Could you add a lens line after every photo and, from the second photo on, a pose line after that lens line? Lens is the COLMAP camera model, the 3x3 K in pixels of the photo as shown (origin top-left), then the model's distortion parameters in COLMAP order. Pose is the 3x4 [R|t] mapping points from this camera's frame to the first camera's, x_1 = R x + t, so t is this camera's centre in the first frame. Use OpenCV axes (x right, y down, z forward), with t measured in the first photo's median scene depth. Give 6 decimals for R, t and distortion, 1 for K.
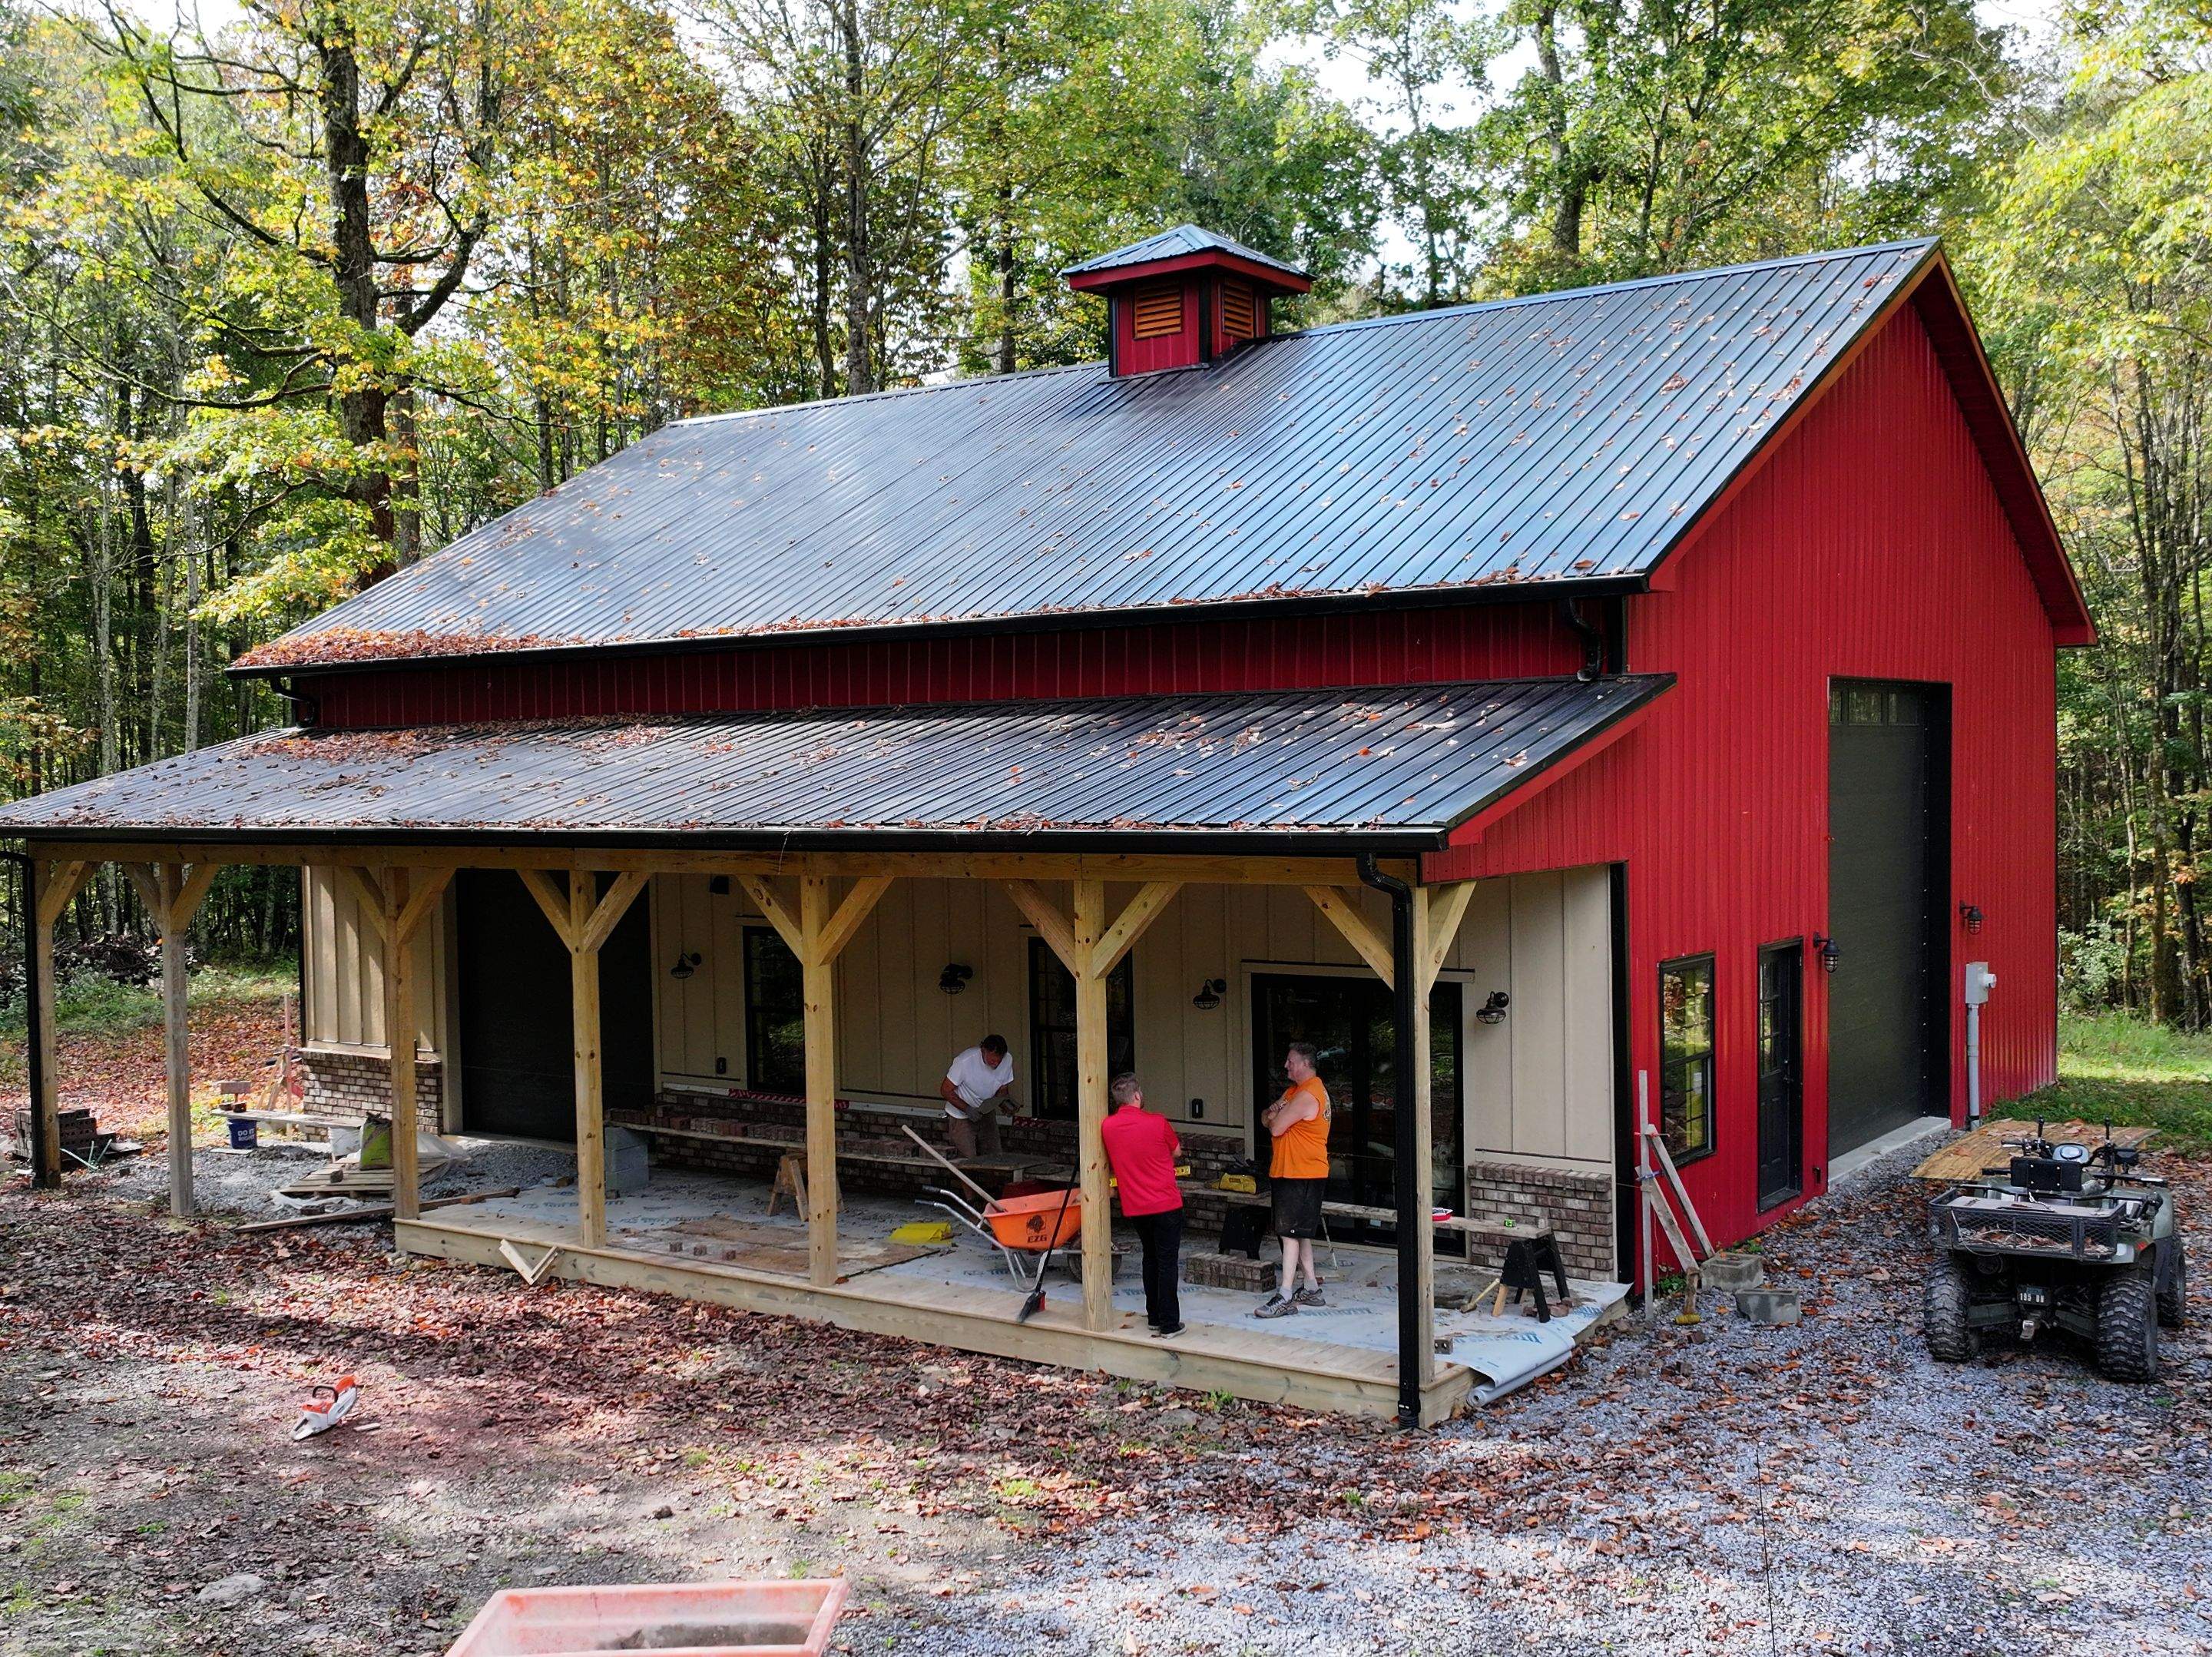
lens RADIAL K [[2270.0, 0, 1106.0], [0, 2270.0, 828.5], [0, 0, 1]] dist [0.007012, -0.020178]
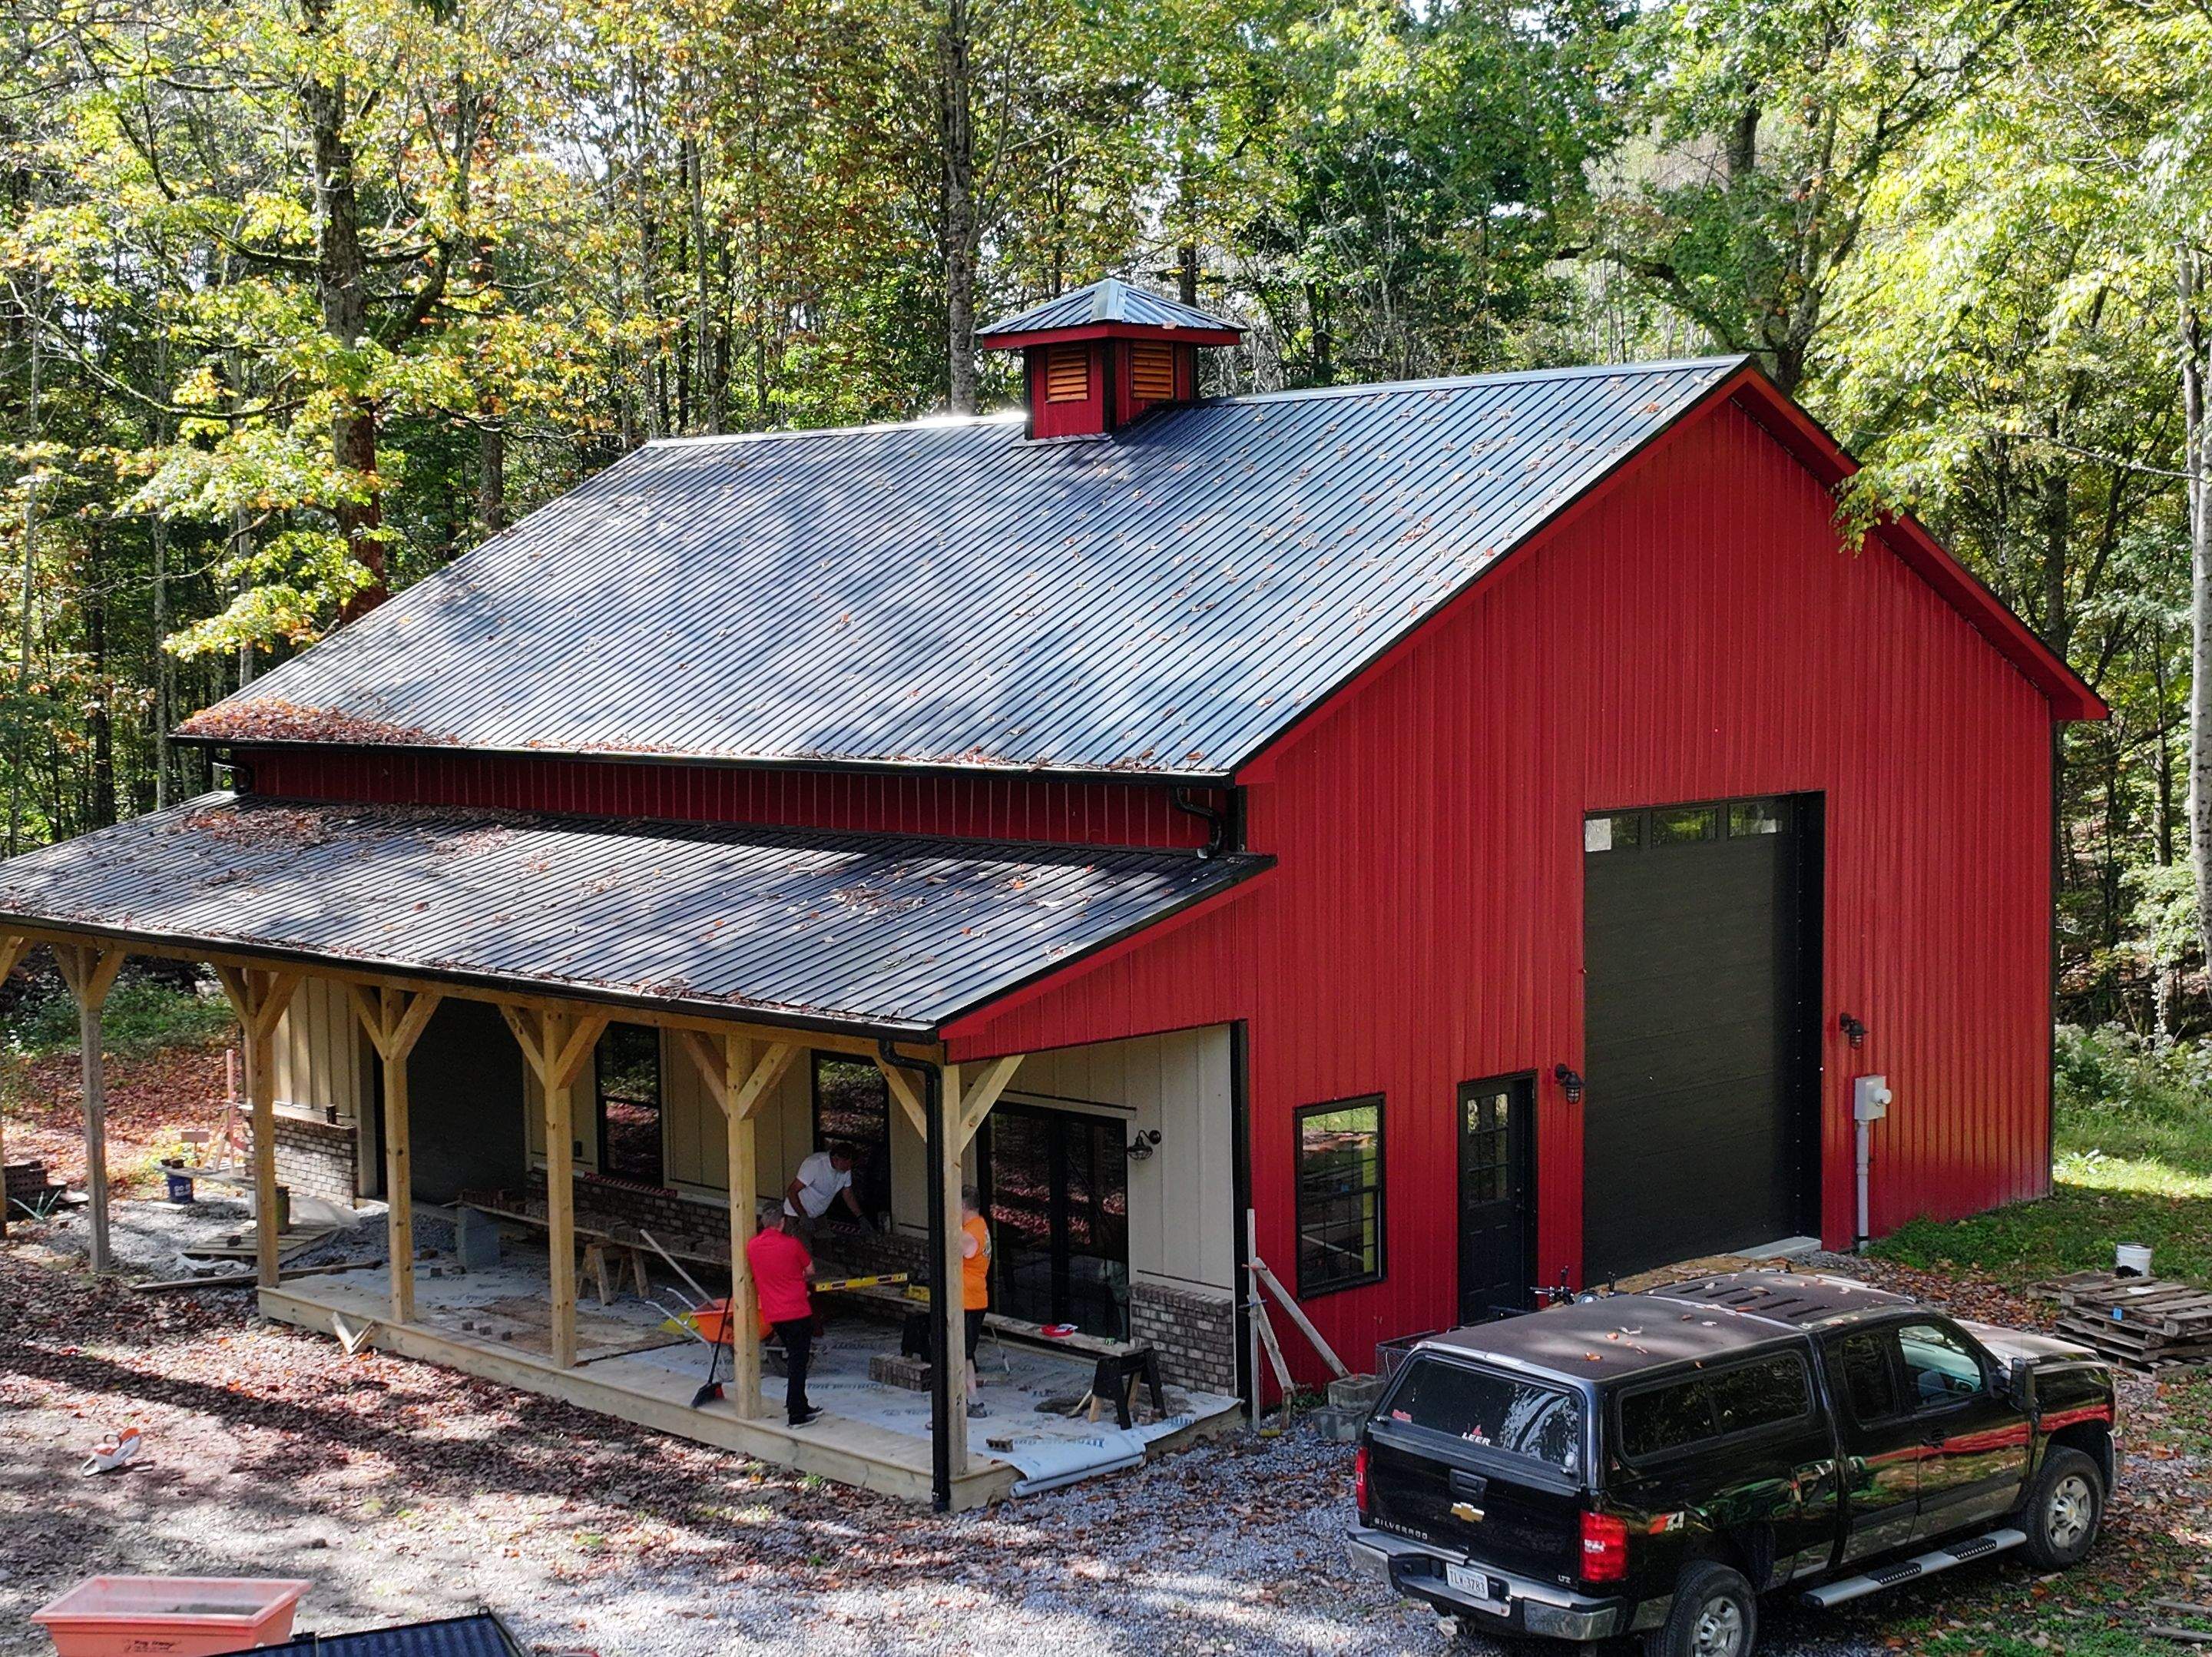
lens RADIAL K [[3214.3, 0, 1106.0], [0, 3214.3, 828.5], [0, 0, 1]] dist [0.006650, -0.004139]
pose [[0.984873, 0.015289, -0.172604, 0.340571], [-0.007841, 0.999012, 0.043754, -0.115741], [0.173102, -0.041739, 0.984019, -0.432751]]
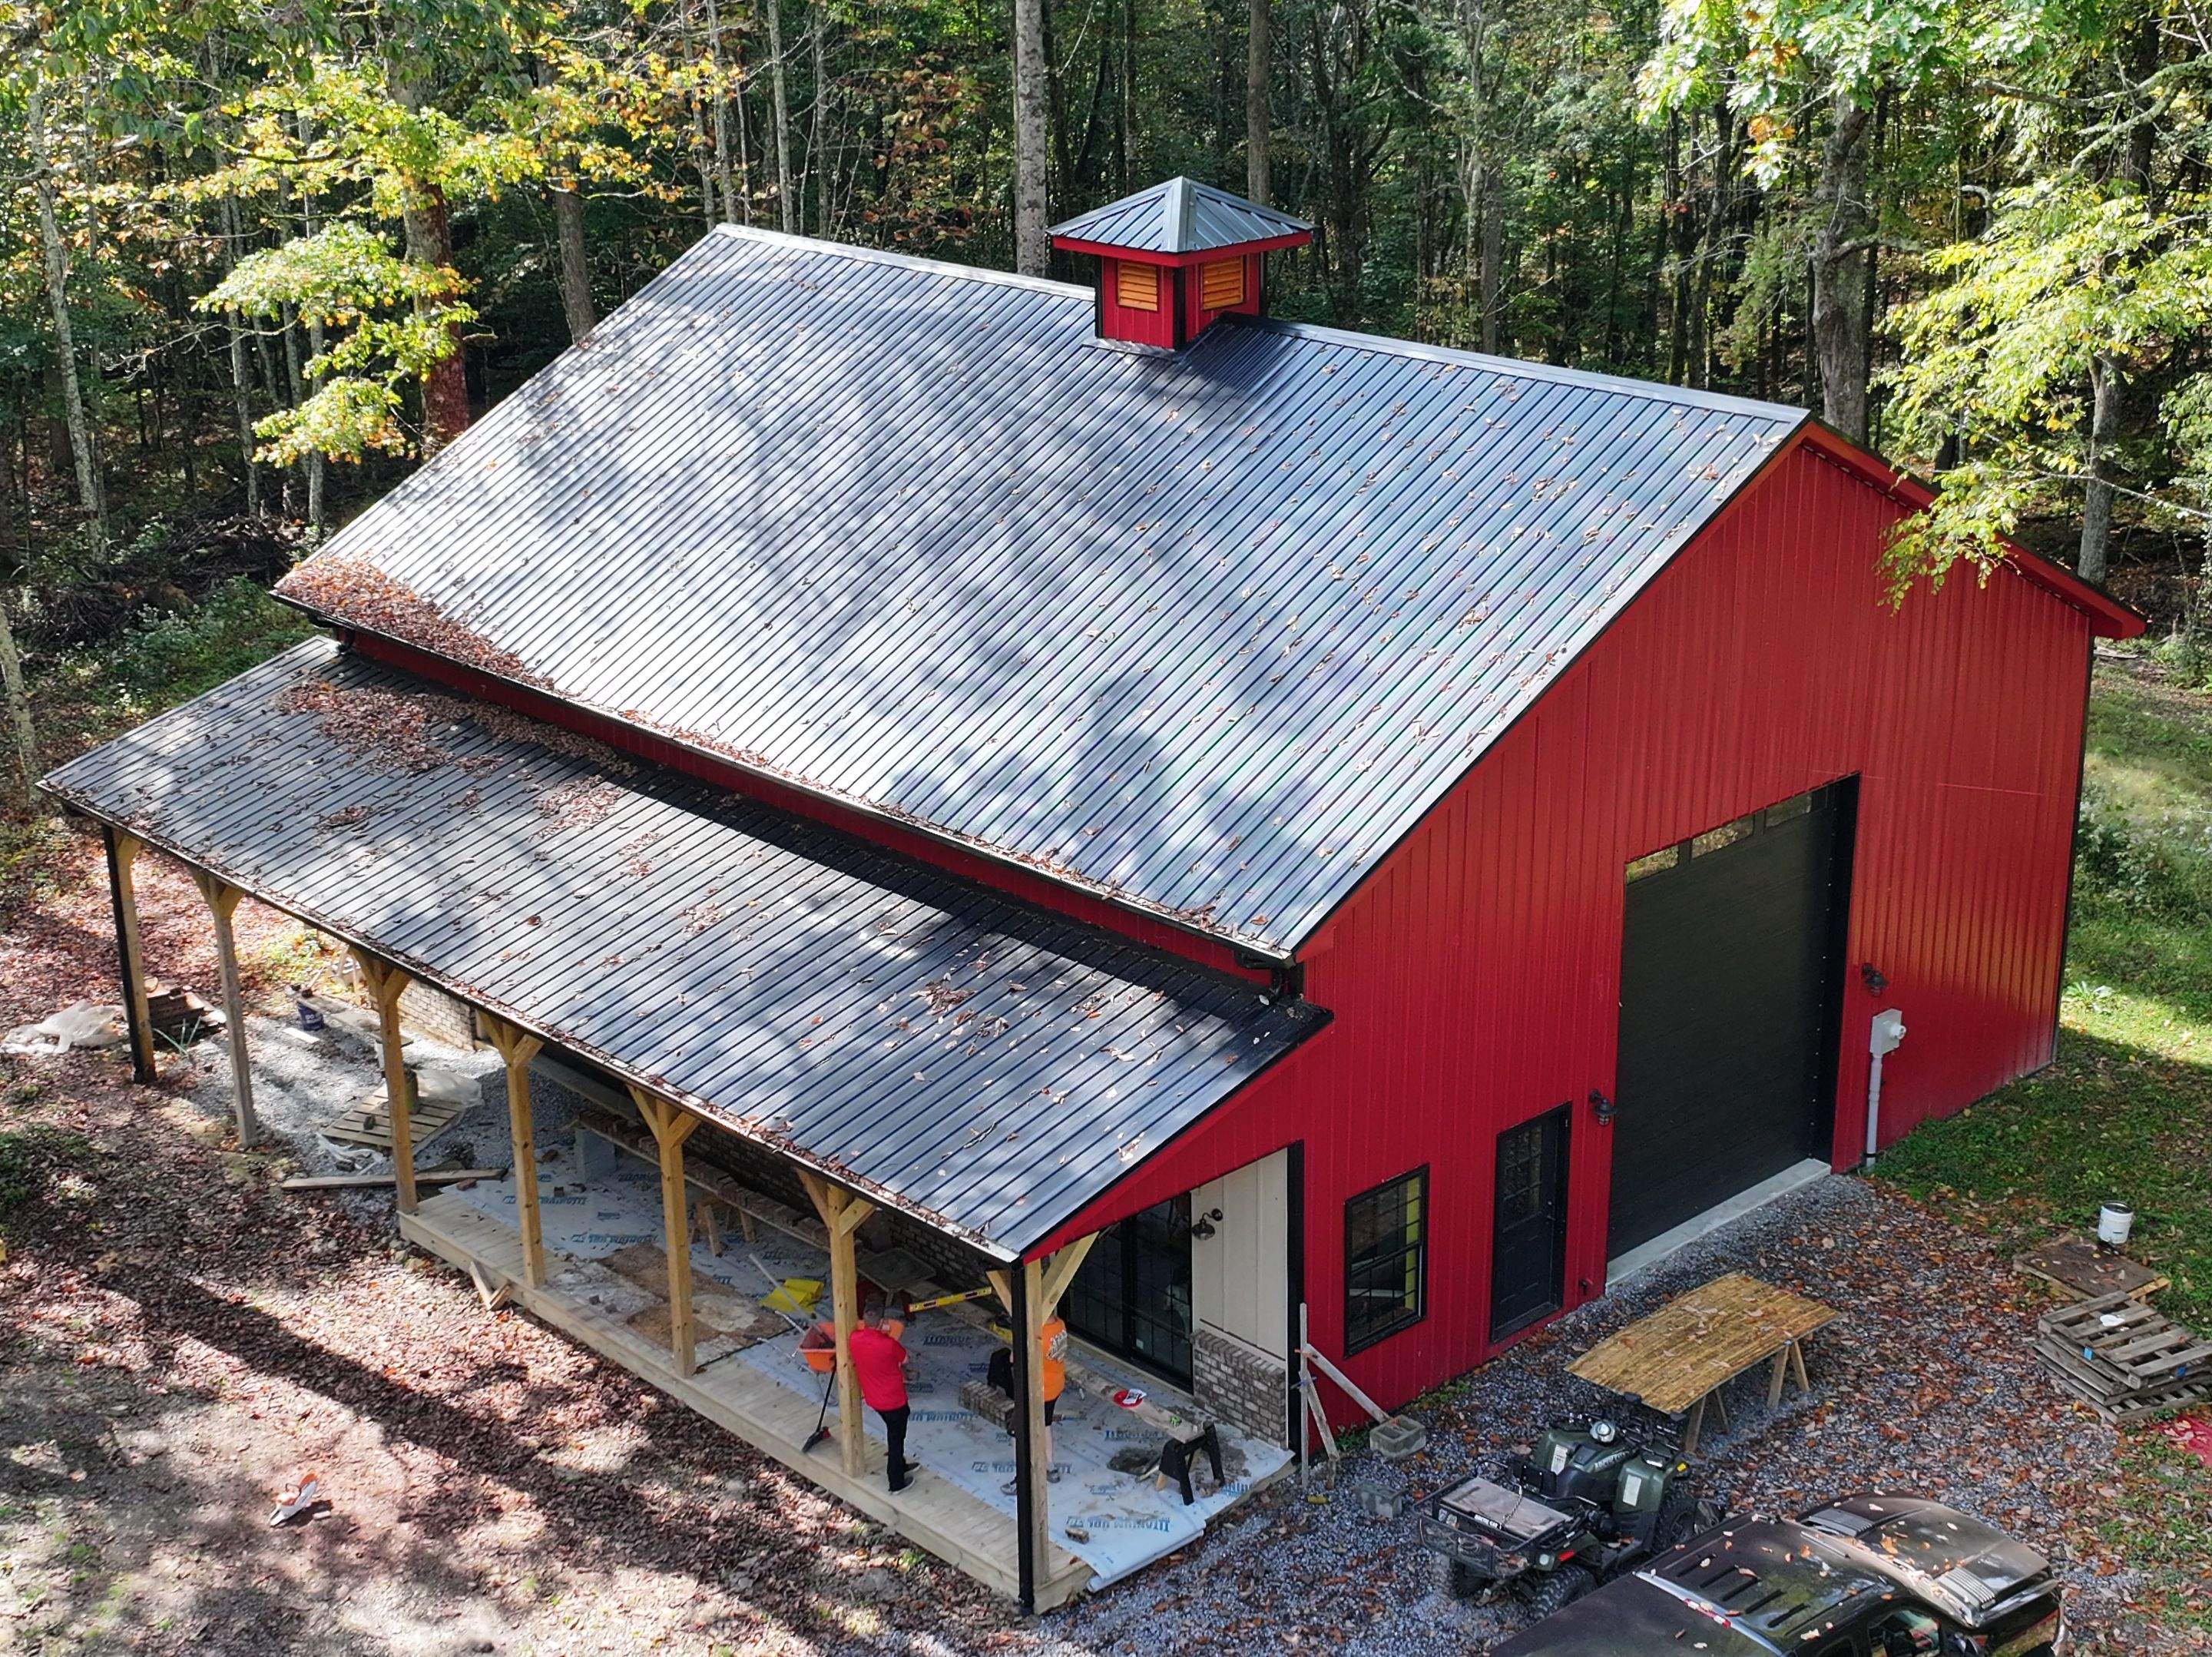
lens RADIAL K [[3221.9, 0, 1106.0], [0, 3221.9, 828.5], [0, 0, 1]] dist [0.001420, 0.024787]
pose [[0.981544, 0.067226, -0.179033, 0.333584], [-0.008589, 0.950730, 0.309902, -0.530126], [0.191045, -0.302645, 0.933760, -0.446320]]
